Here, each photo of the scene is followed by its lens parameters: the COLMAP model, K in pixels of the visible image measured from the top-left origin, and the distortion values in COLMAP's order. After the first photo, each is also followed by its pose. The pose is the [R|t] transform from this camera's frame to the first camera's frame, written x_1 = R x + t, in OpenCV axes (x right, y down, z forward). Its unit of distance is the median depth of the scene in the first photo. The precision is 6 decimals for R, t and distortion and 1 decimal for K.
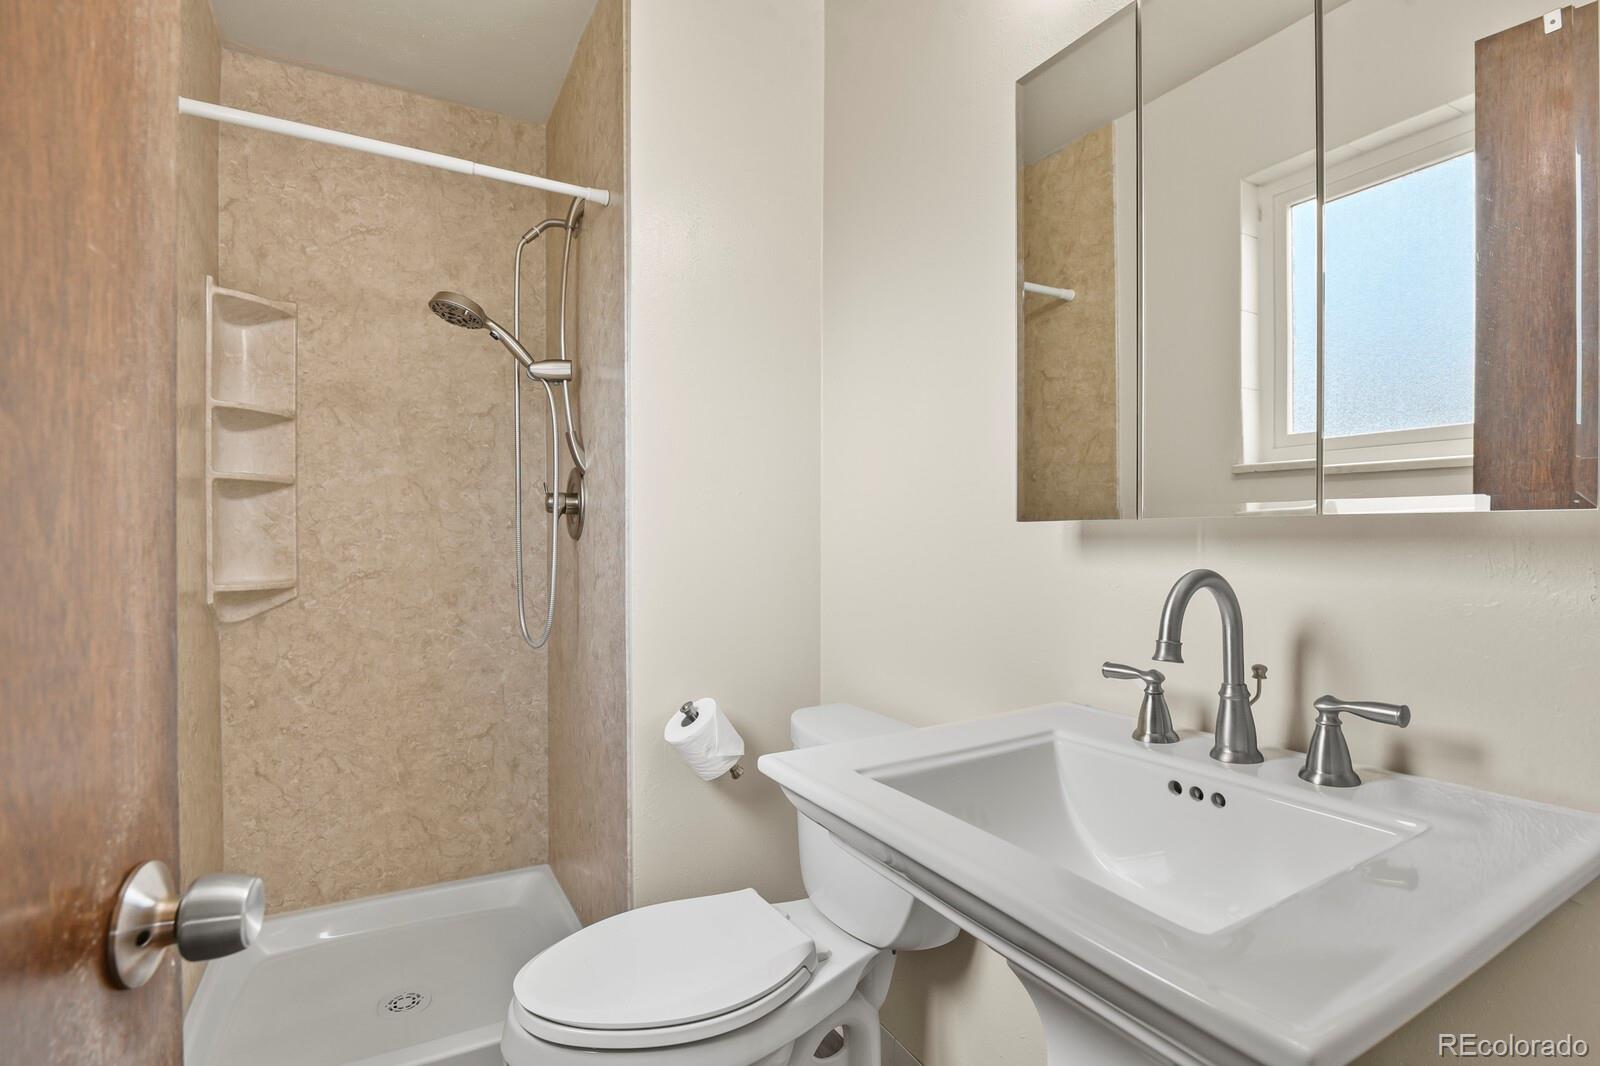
lens RADIAL K [[776.0, 0, 803.7], [0, 776.0, 538.4], [0, 0, 1]] dist [-0.003506, -0.012608]
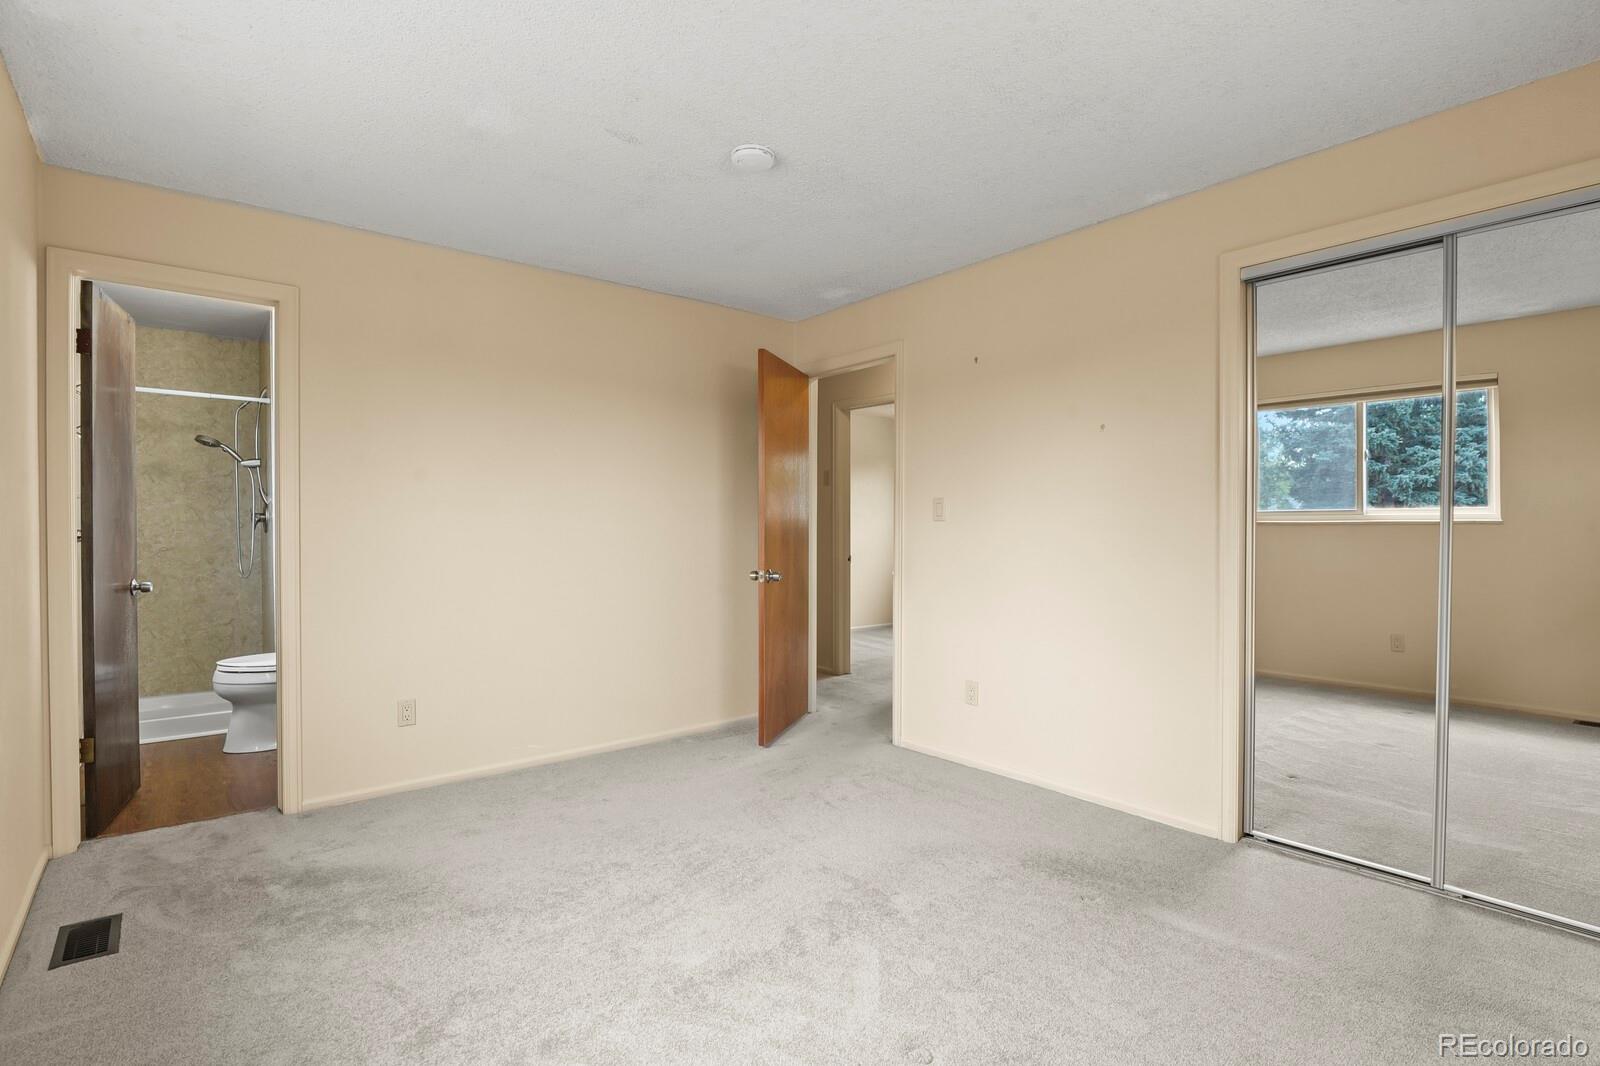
lens RADIAL K [[776.0, 0, 803.7], [0, 776.0, 538.4], [0, 0, 1]] dist [-0.003506, -0.012608]
pose [[0.983368, -0.005146, 0.181550, 0.822468], [0.004351, 0.999979, 0.004775, 0.013260], [-0.181570, -0.003906, 0.983370, -1.488049]]
